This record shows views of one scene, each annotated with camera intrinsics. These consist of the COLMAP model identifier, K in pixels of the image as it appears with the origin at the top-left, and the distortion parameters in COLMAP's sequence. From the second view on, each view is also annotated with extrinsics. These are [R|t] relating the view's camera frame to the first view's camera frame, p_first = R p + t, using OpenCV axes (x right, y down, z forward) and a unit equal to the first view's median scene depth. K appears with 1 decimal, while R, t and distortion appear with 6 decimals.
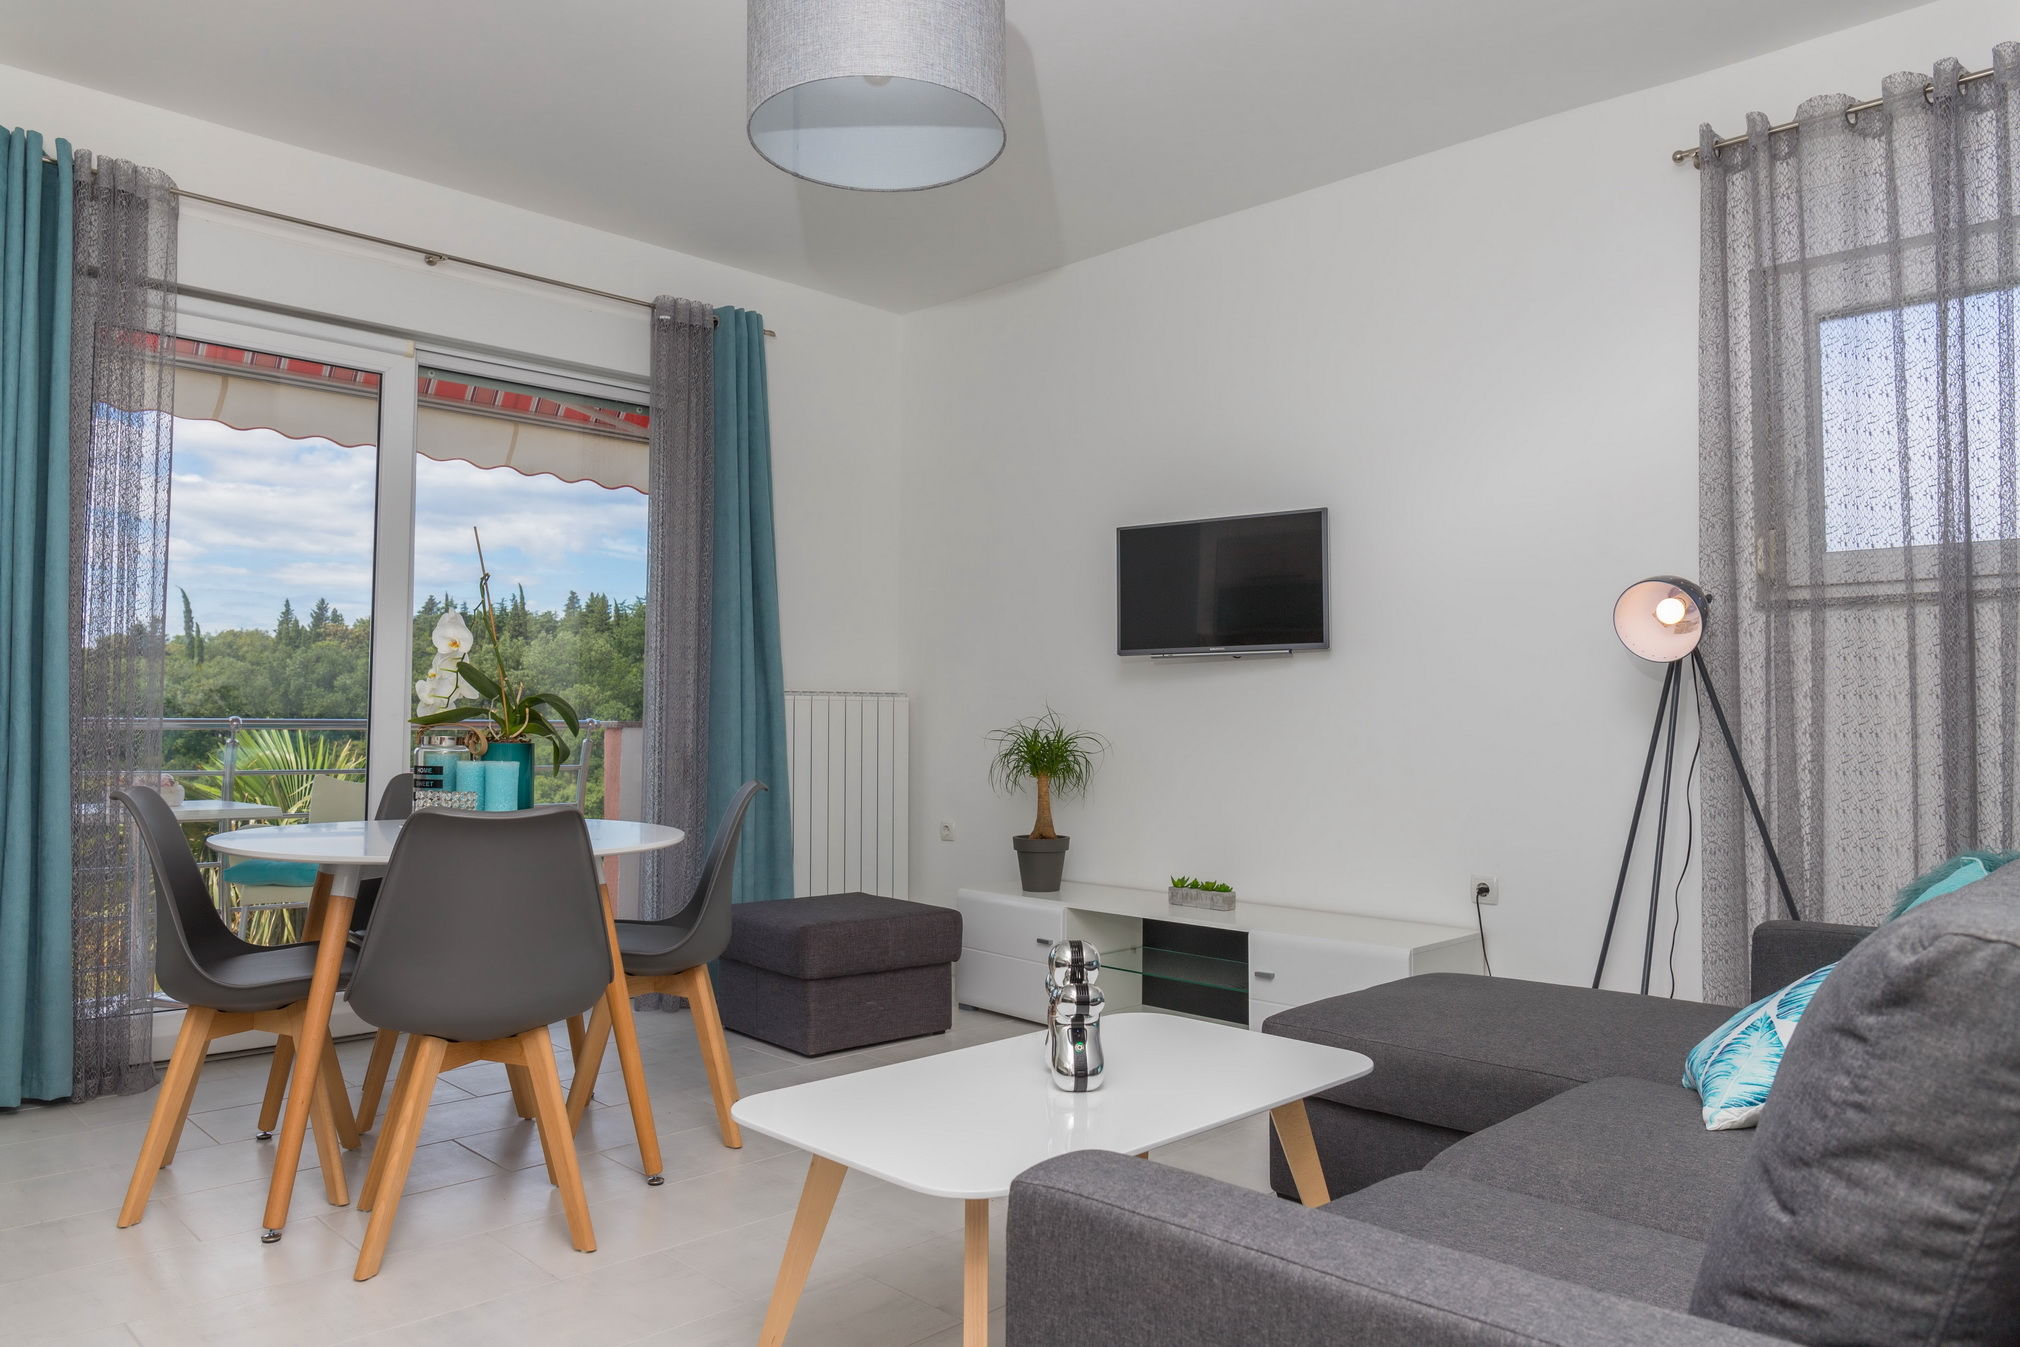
lens RADIAL K [[1365.0, 0, 1008.2], [0, 1365.0, 676.8], [0, 0, 1]] dist [-0.012275, -0.026072]
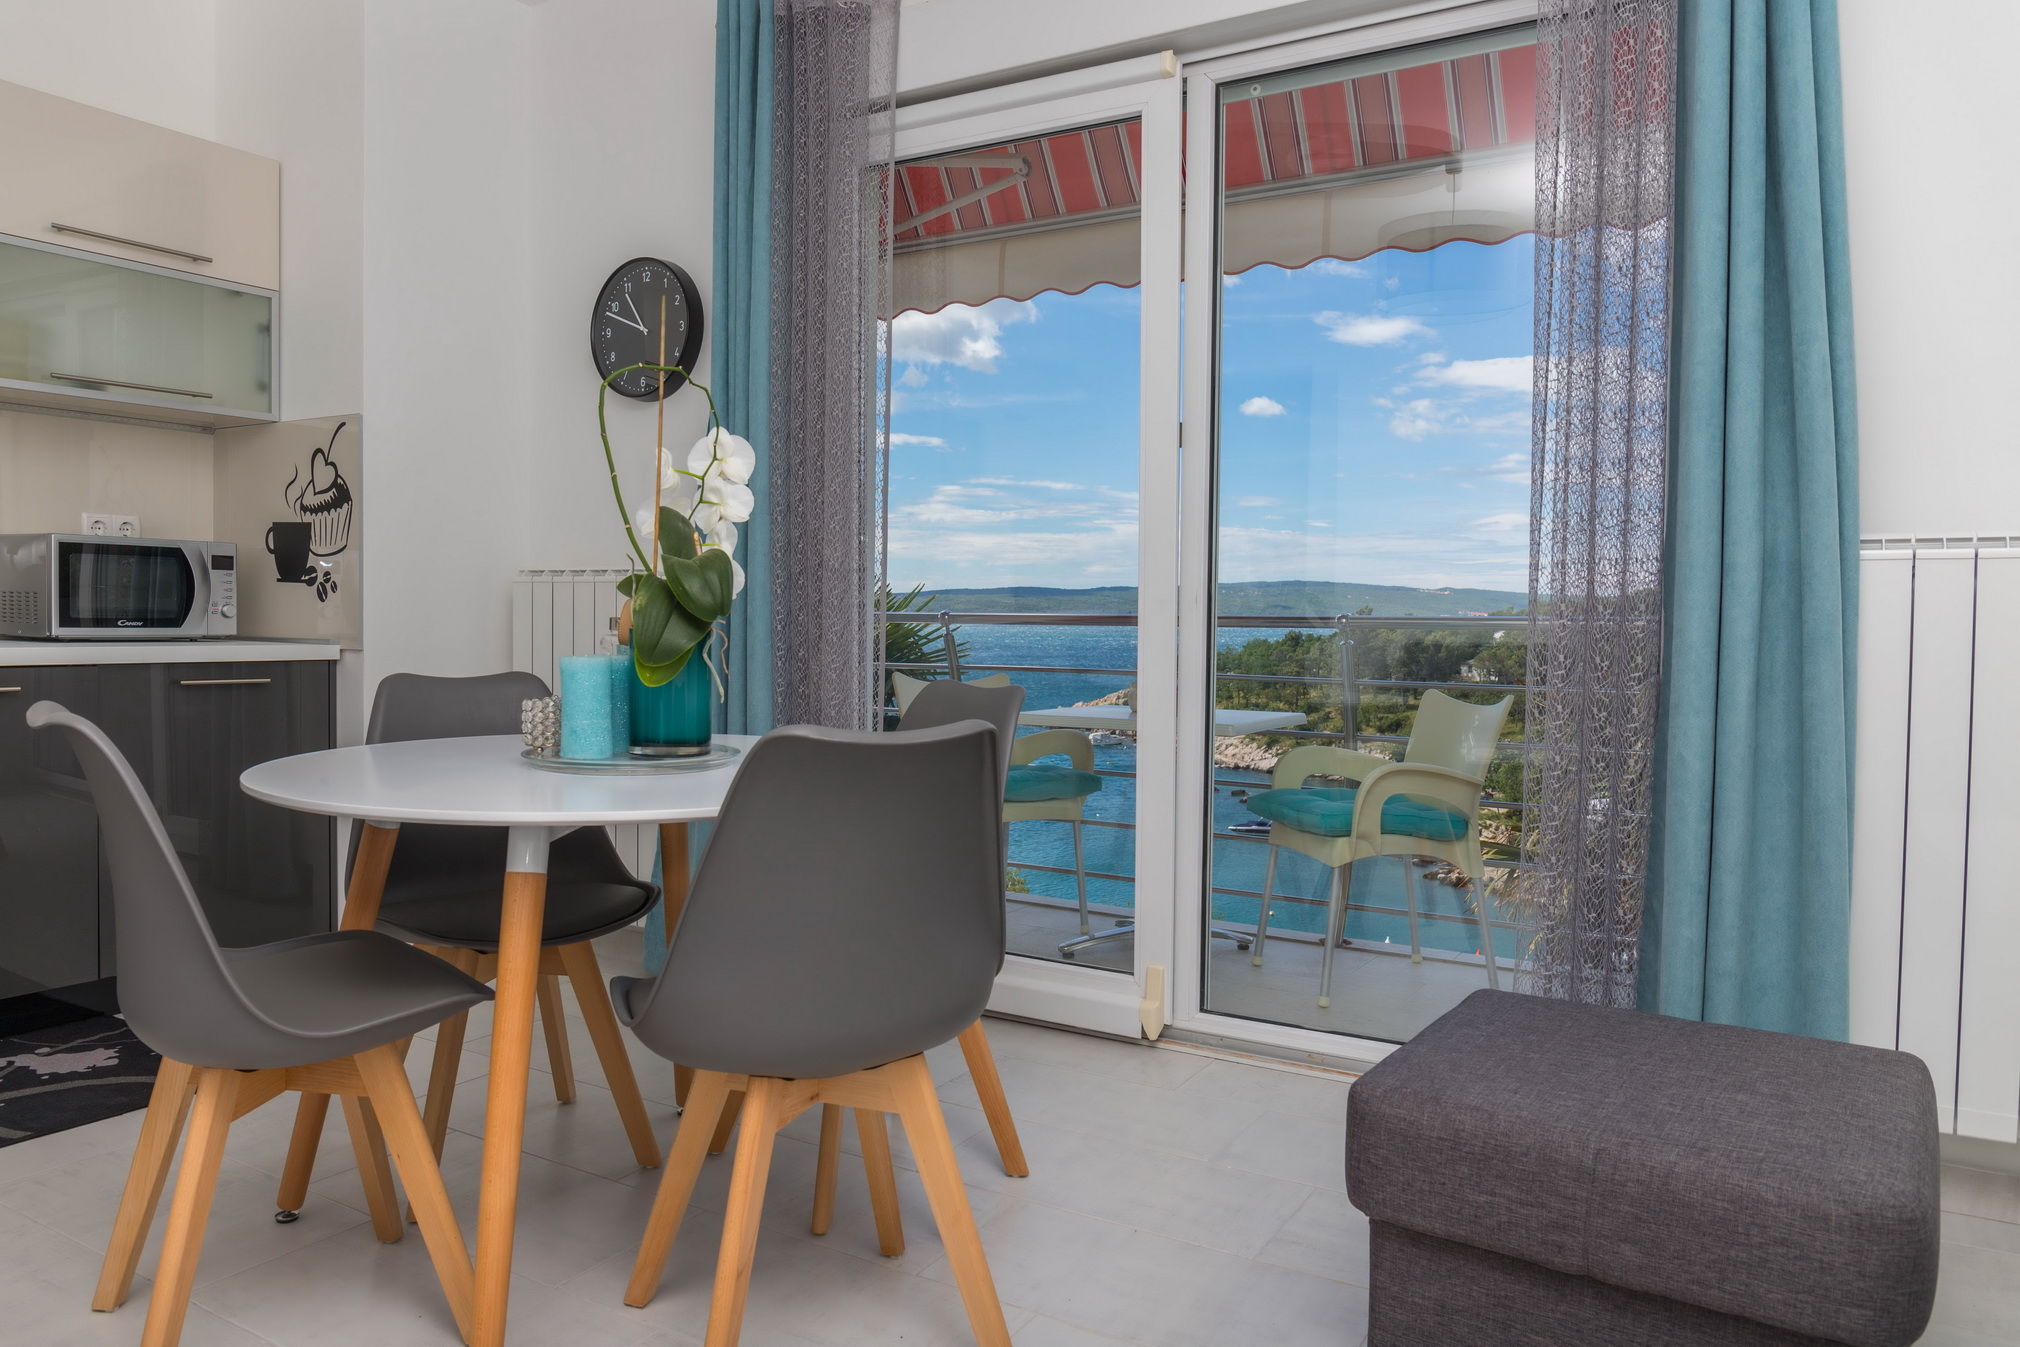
lens RADIAL K [[1358.5, 0, 1009.3], [0, 1358.5, 679.0], [0, 0, 1]] dist [-0.010357, -0.022077]
pose [[0.247040, 0.038353, -0.968246, 0.217318], [0.019448, 0.998819, 0.044526, 0.036405], [0.968810, -0.029830, 0.246002, 0.770648]]
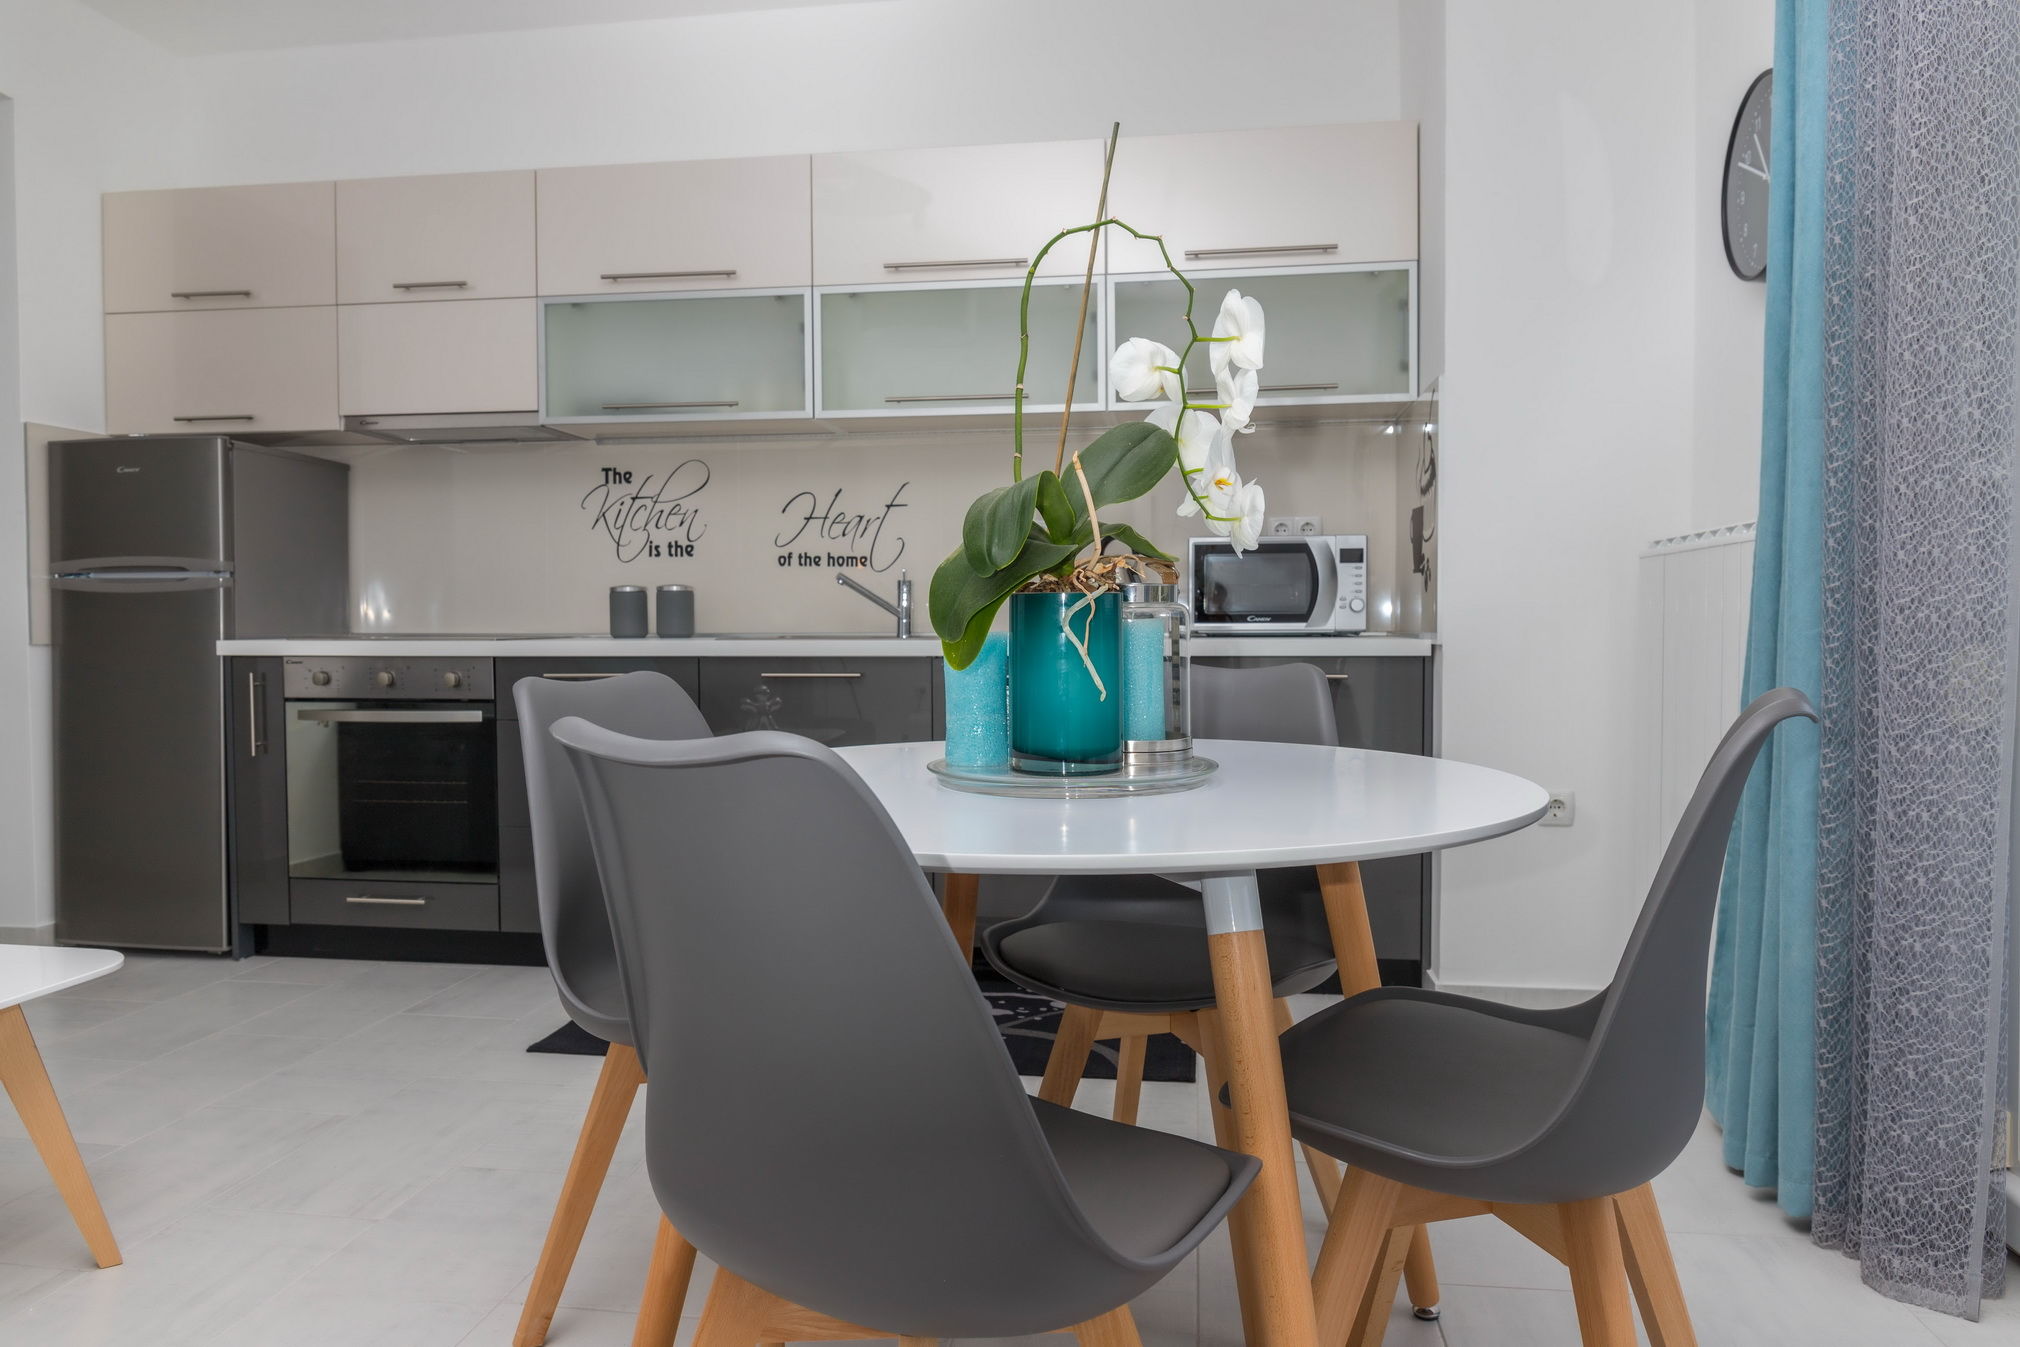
lens RADIAL K [[1365.0, 0, 1008.2], [0, 1365.0, 676.8], [0, 0, 1]] dist [-0.012275, -0.026072]
pose [[-0.803616, 0.019193, -0.594839, -0.066877], [0.018697, 0.999801, 0.007000, 0.055741], [0.594855, -0.005497, -0.803814, 1.047550]]
